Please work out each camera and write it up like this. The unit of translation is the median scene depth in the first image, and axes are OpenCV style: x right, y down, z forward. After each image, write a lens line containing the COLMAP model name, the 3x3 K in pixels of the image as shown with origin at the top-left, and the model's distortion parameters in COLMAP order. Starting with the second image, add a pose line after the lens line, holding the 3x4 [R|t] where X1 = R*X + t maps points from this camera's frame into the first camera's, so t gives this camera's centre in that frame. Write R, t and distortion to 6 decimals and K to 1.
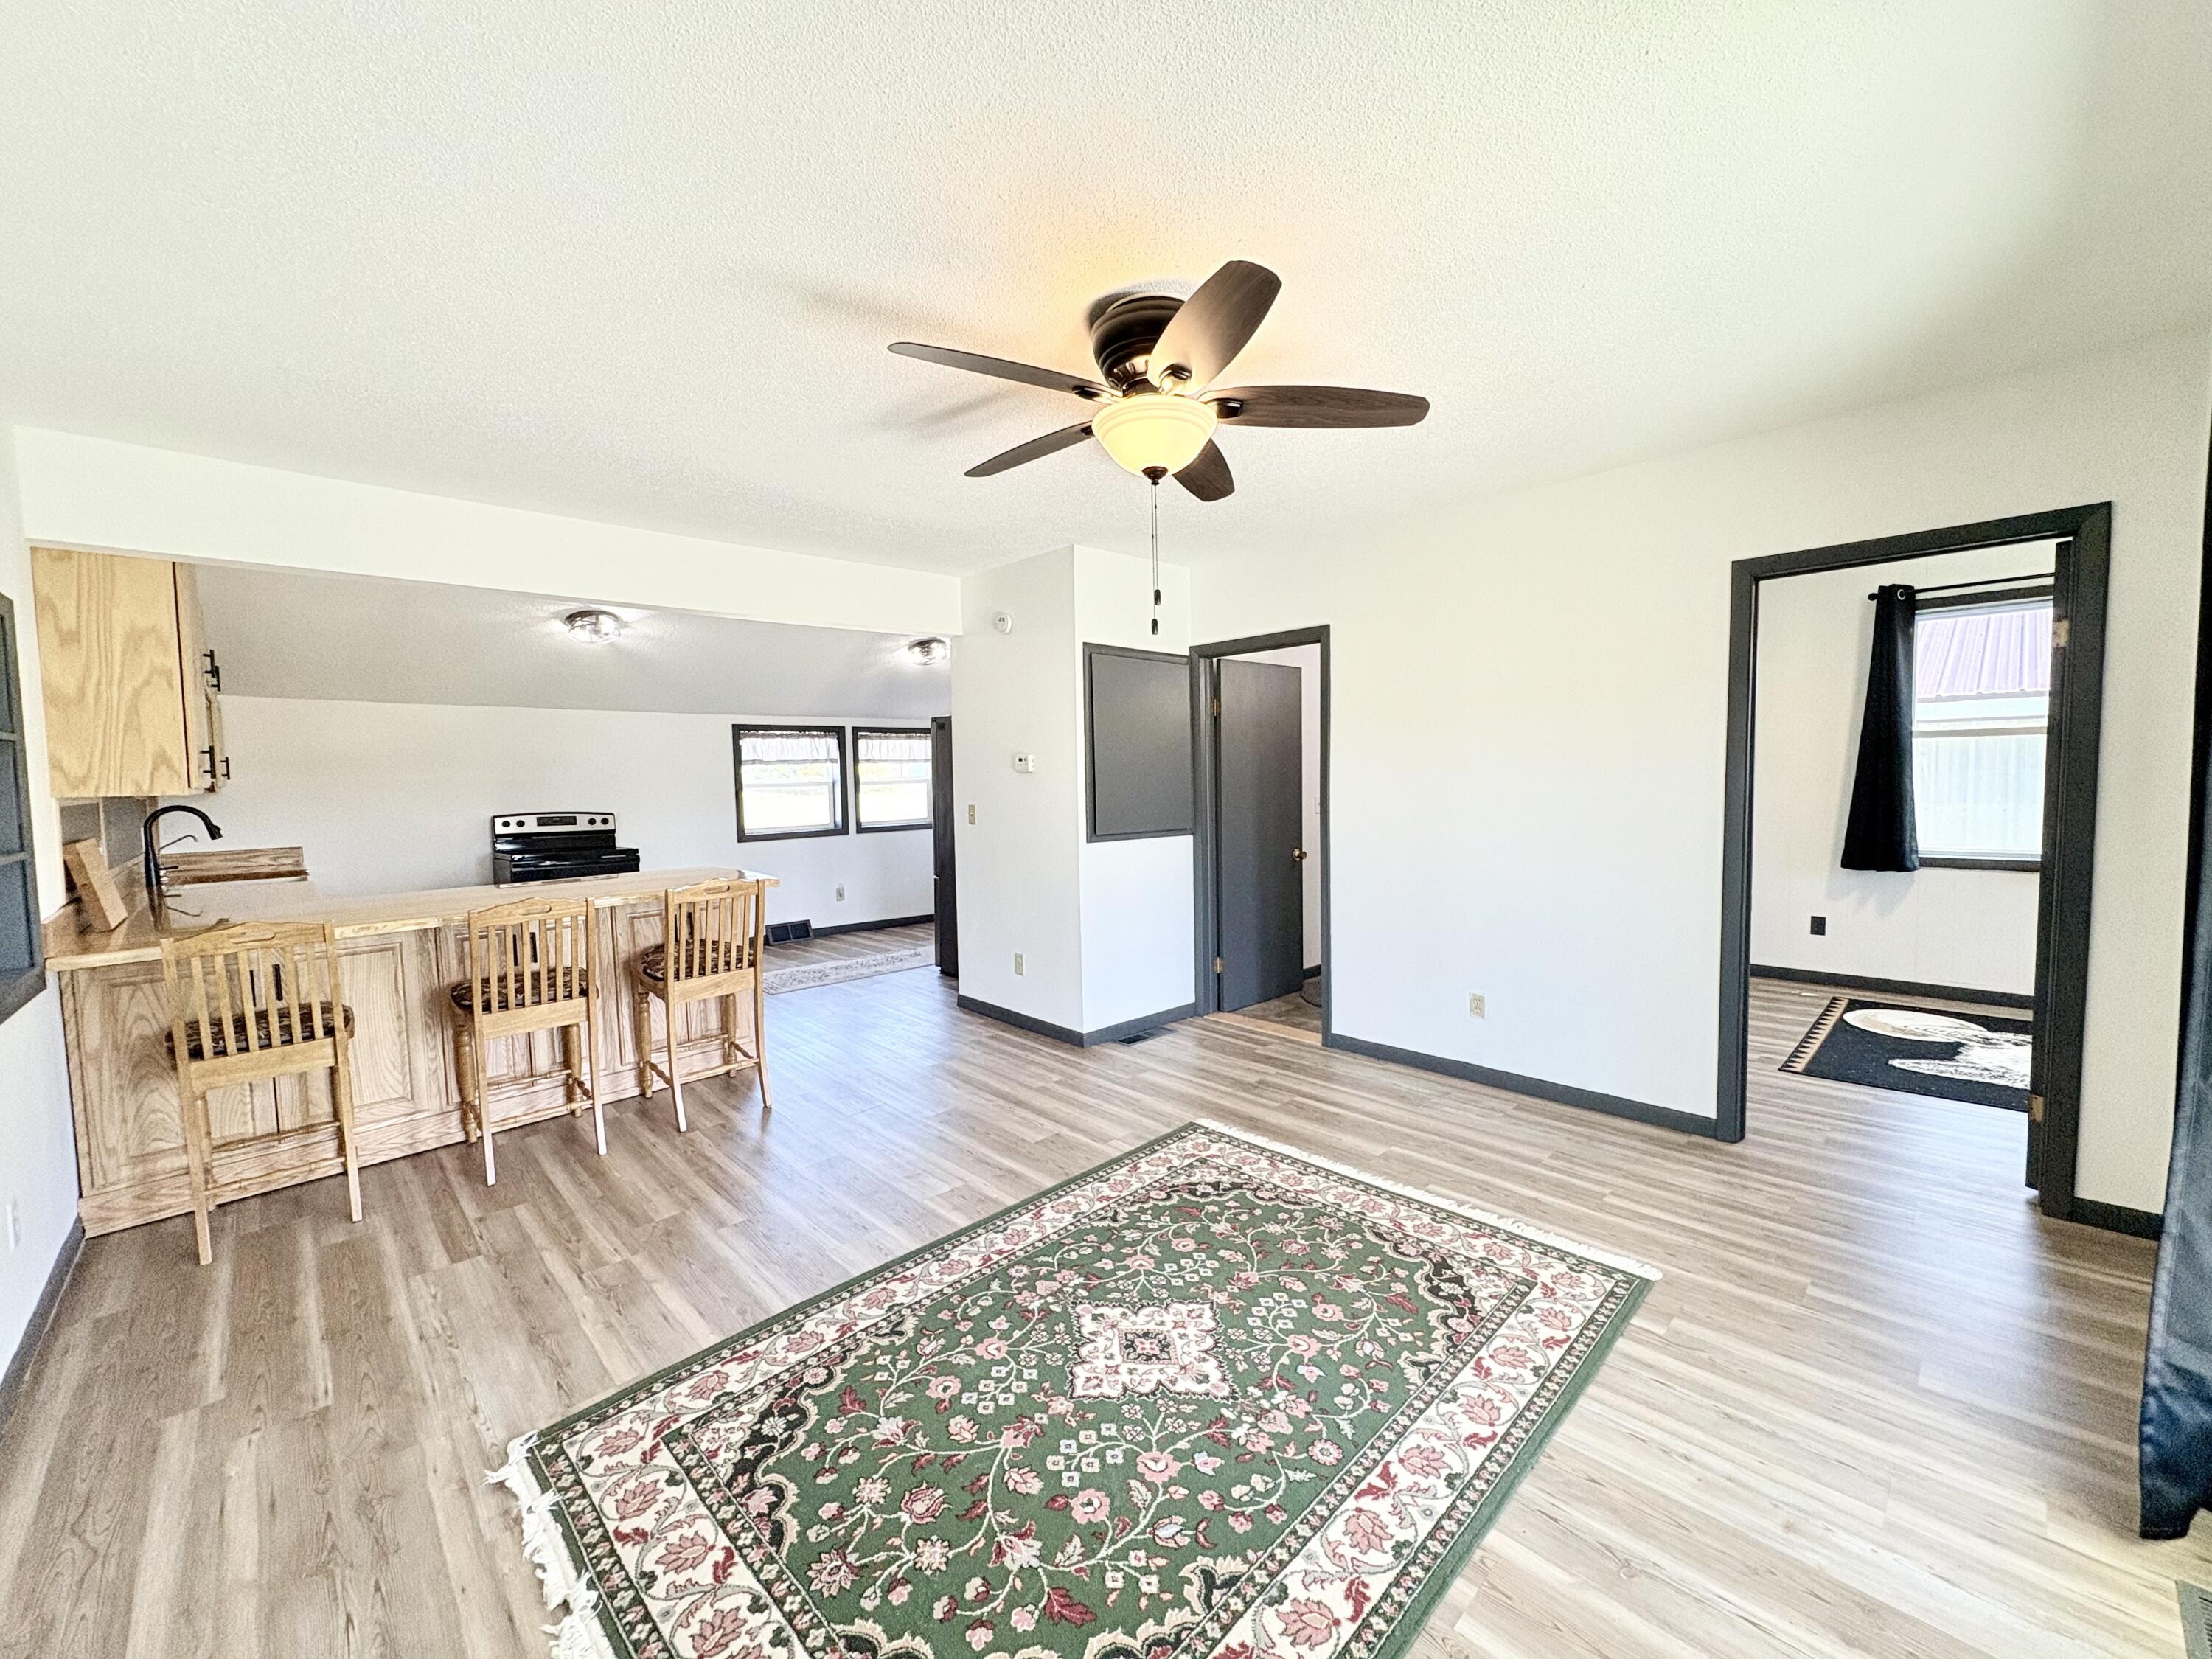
lens RADIAL K [[879.4, 0, 1114.1], [0, 879.4, 821.0], [0, 0, 1]] dist [-0.001960, 0.000363]
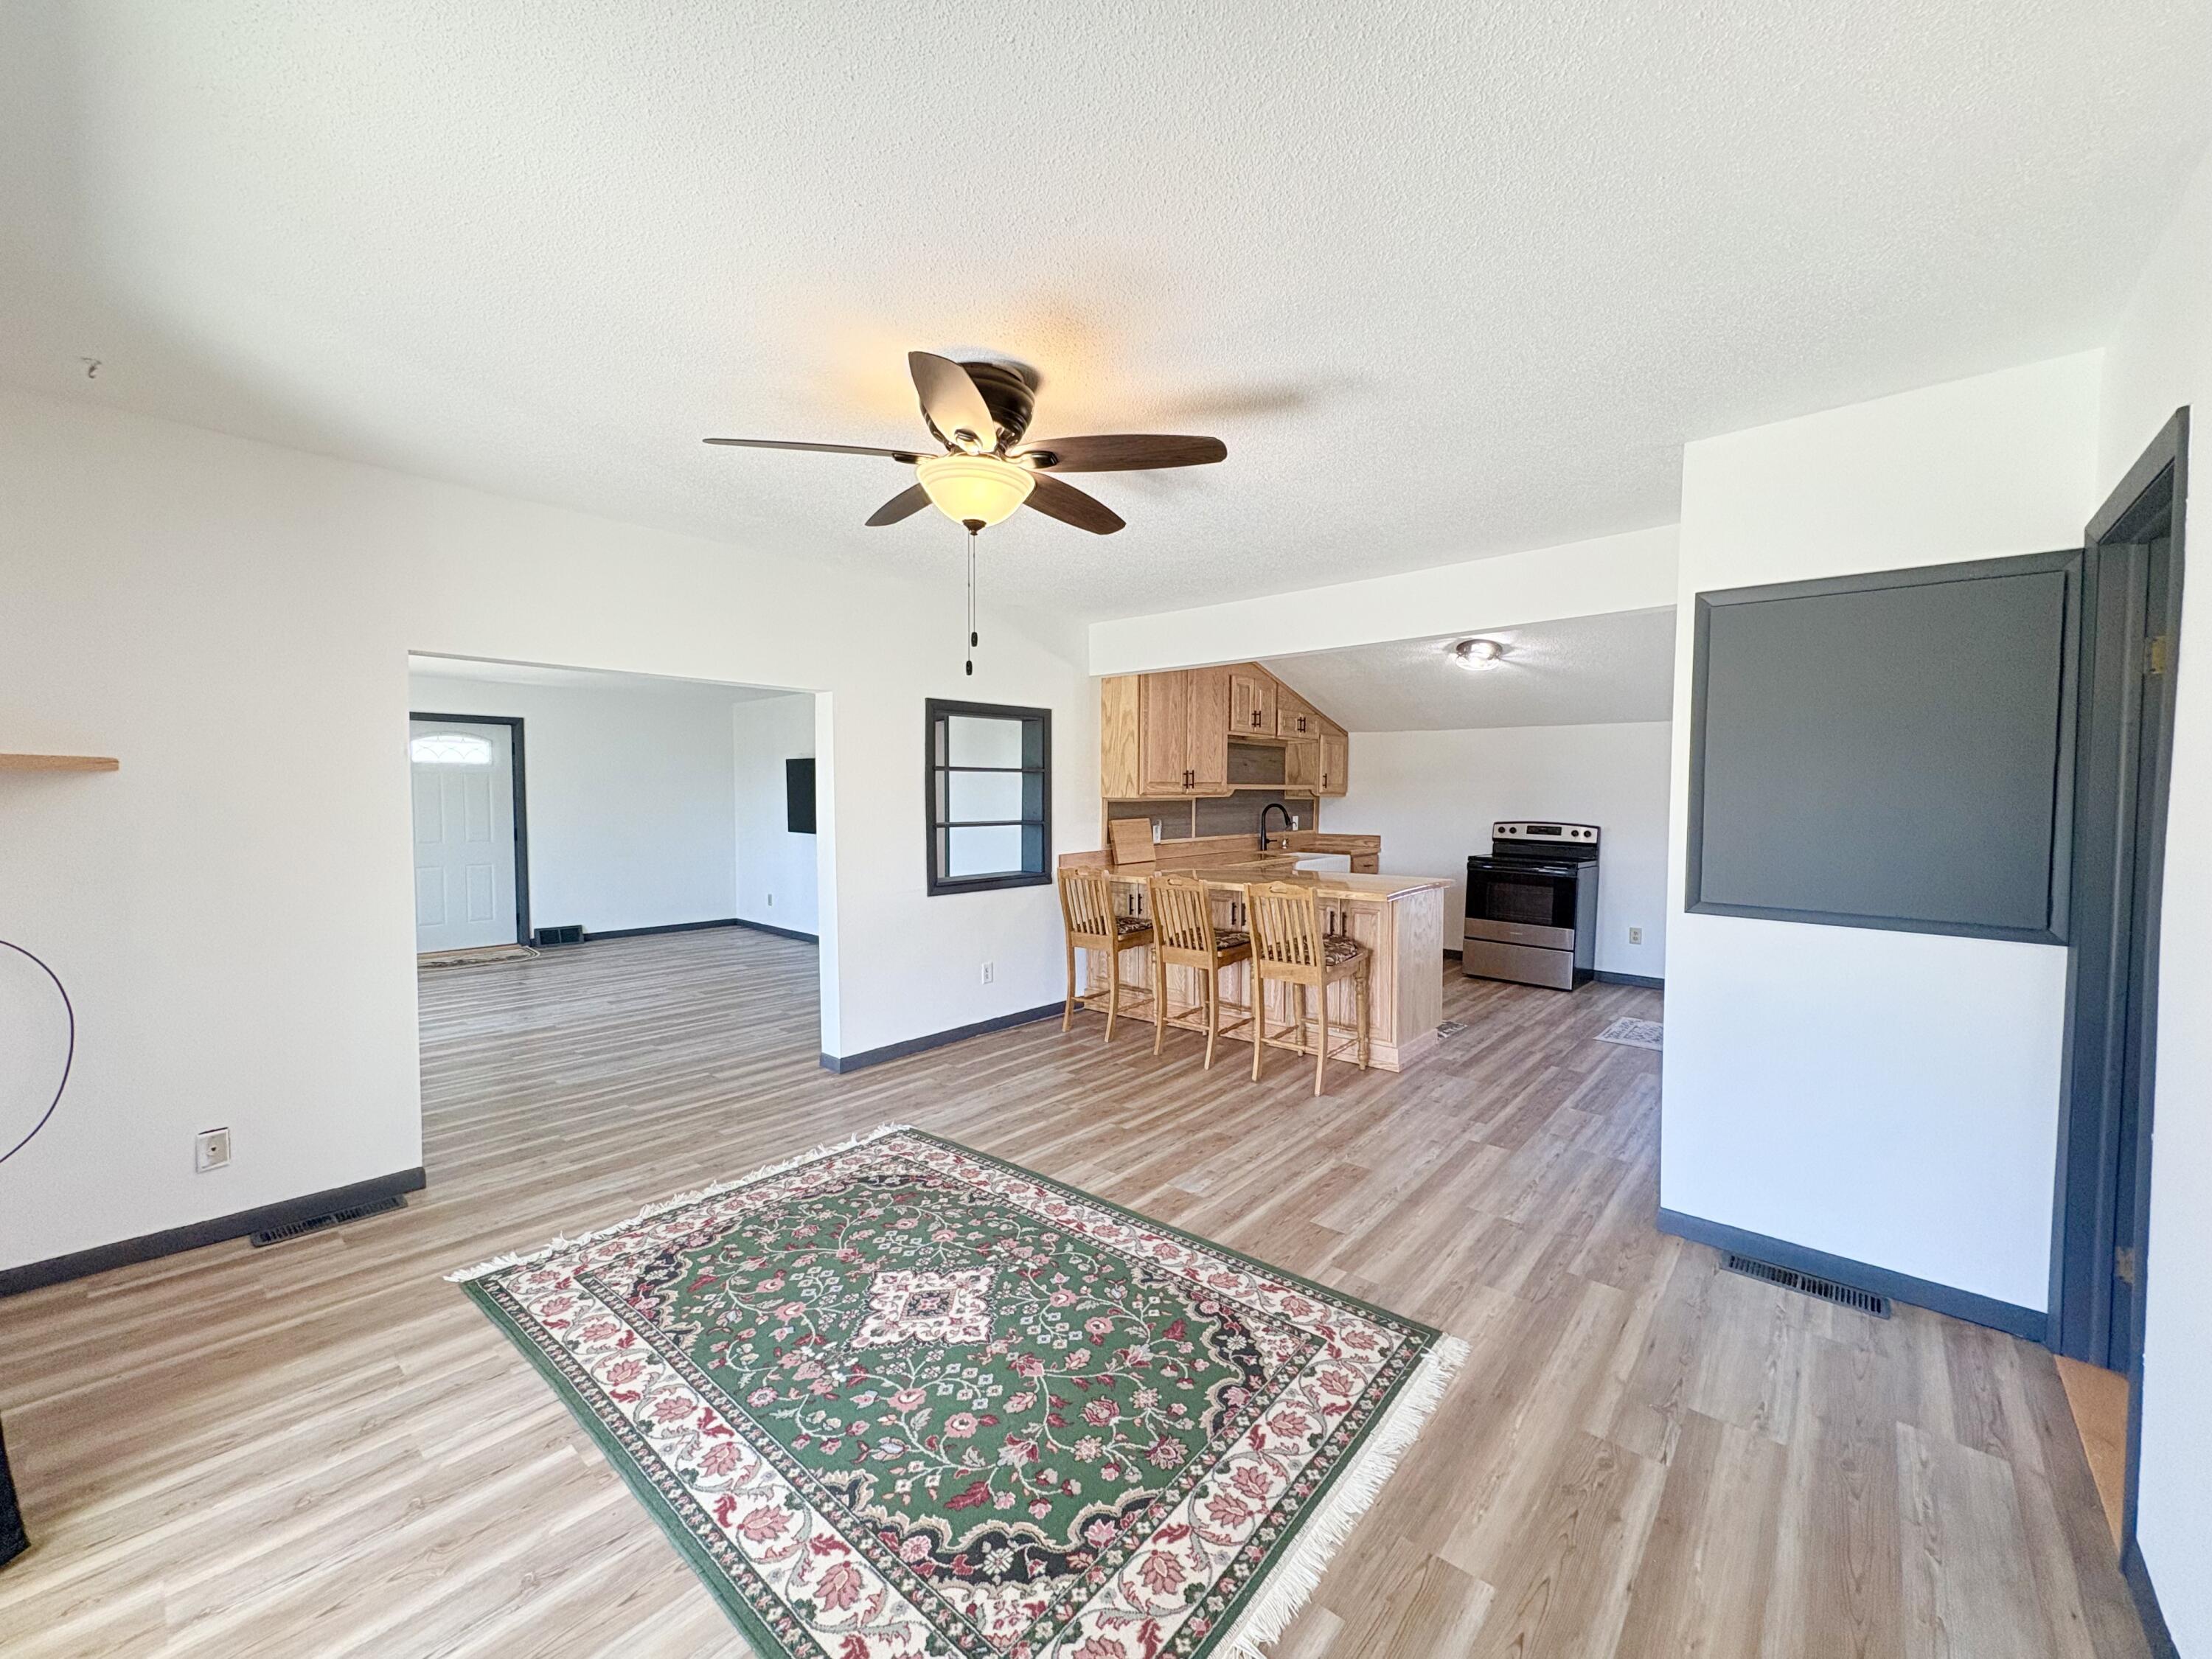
lens RADIAL K [[879.4, 0, 1114.3], [0, 879.4, 843.5], [0, 0, 1]] dist [-0.001960, 0.000363]
pose [[0.082838, 0.079669, -0.993373, 1.082379], [-0.057146, 0.995539, 0.075078, -0.095815], [0.994923, 0.050548, 0.087021, 1.044679]]
